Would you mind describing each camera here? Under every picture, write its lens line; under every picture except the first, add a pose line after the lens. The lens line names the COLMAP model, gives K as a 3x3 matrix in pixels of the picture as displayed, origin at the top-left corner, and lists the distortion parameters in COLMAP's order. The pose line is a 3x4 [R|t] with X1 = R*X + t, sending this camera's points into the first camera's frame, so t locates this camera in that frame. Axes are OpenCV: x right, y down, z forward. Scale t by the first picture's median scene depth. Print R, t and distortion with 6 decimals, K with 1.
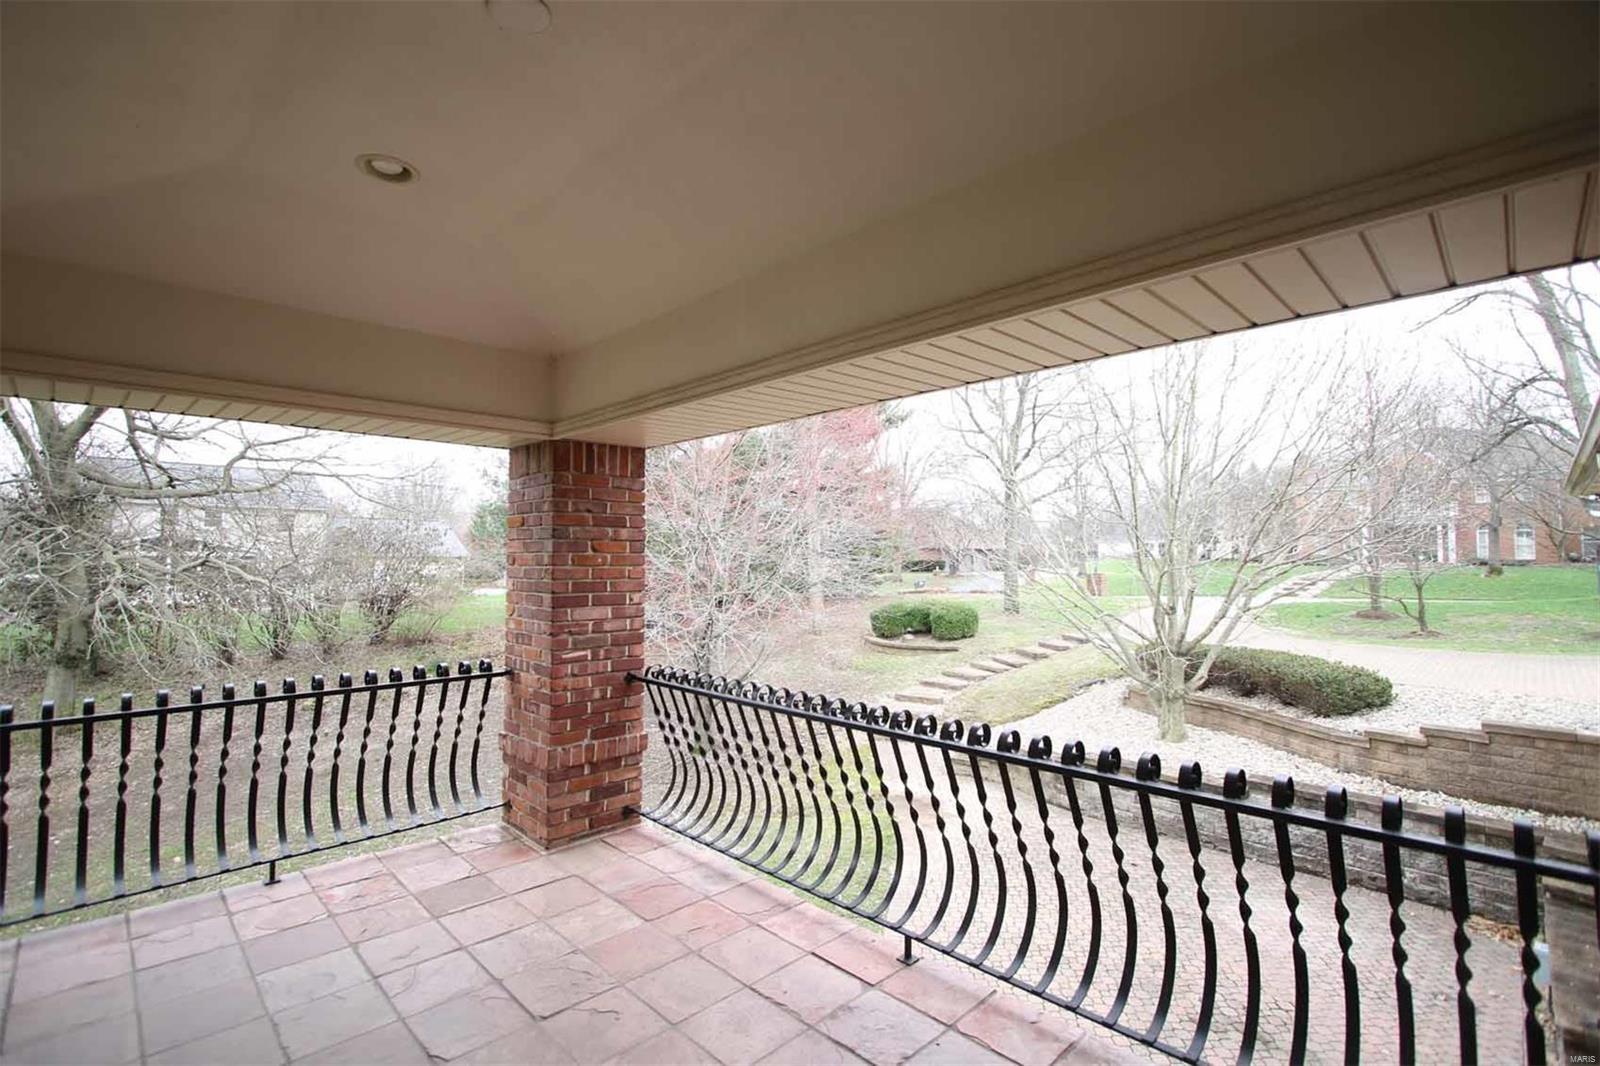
lens RADIAL K [[737.1, 0, 802.7], [0, 737.1, 527.2], [0, 0, 1]] dist [0.000233, -0.000037]
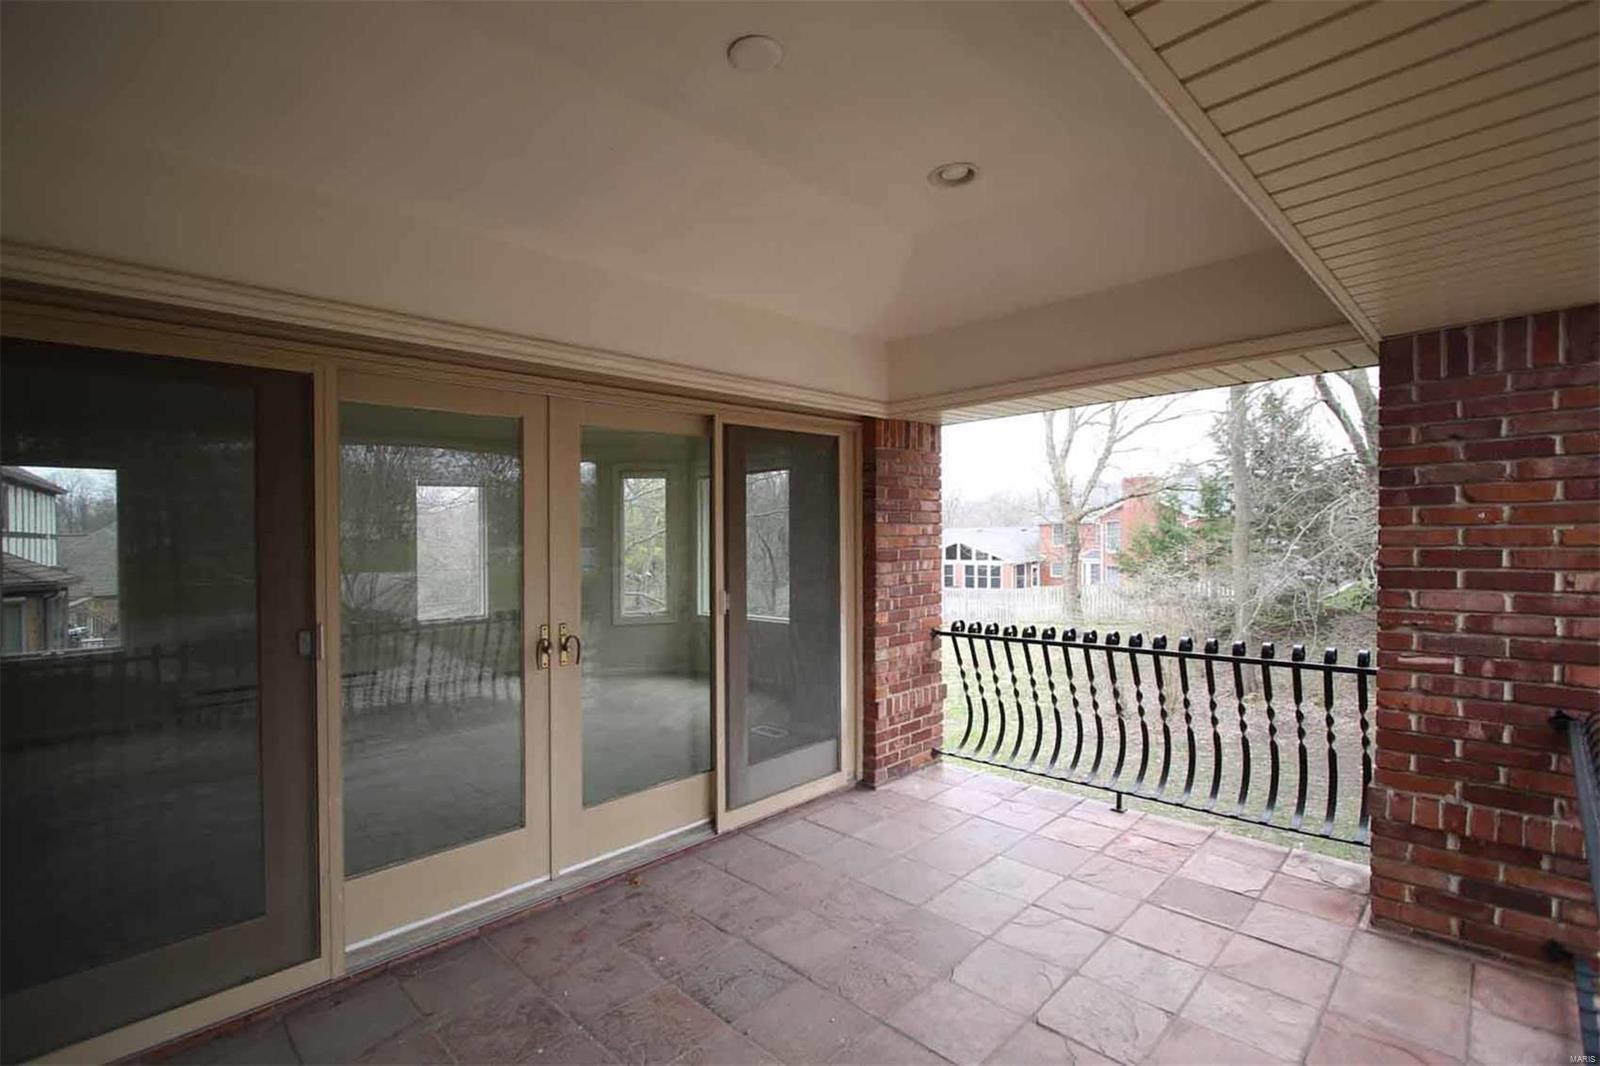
lens RADIAL K [[737.1, 0, 801.5], [0, 737.1, 543.5], [0, 0, 1]] dist [0.000233, -0.000037]
pose [[0.028604, 0.008744, -0.999553, 0.327983], [0.059489, 0.998174, 0.010434, 0.029111], [0.997819, -0.059761, 0.028031, 0.432246]]
